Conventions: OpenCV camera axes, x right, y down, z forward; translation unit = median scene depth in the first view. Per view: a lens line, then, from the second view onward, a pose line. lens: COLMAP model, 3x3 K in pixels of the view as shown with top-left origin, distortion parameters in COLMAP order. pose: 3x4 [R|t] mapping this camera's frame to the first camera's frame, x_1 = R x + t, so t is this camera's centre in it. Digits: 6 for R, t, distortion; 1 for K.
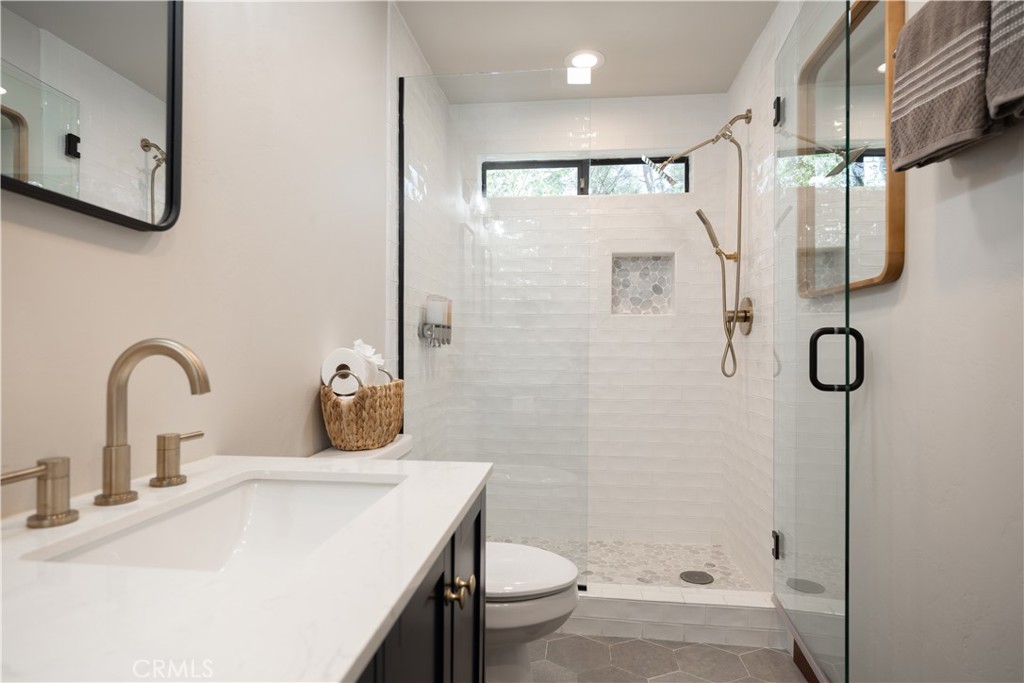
lens RADIAL K [[544.1, 0, 484.2], [0, 544.1, 345.5], [0, 0, 1]] dist [0.006212, 0.001665]
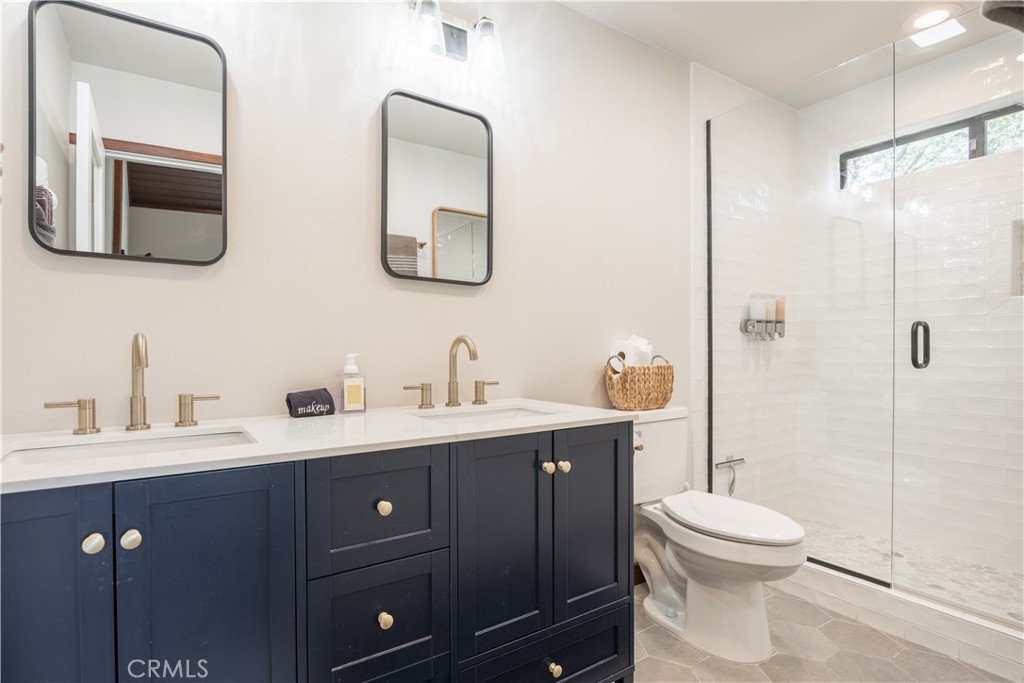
lens RADIAL K [[508.0, 0, 511.0], [0, 508.0, 346.7], [0, 0, 1]] dist [-0.001220, 0.000089]
pose [[0.663405, -0.008594, -0.748211, 0.584245], [0.011910, 0.999929, -0.000925, 0.019108], [0.748165, -0.008298, 0.663460, -0.135760]]
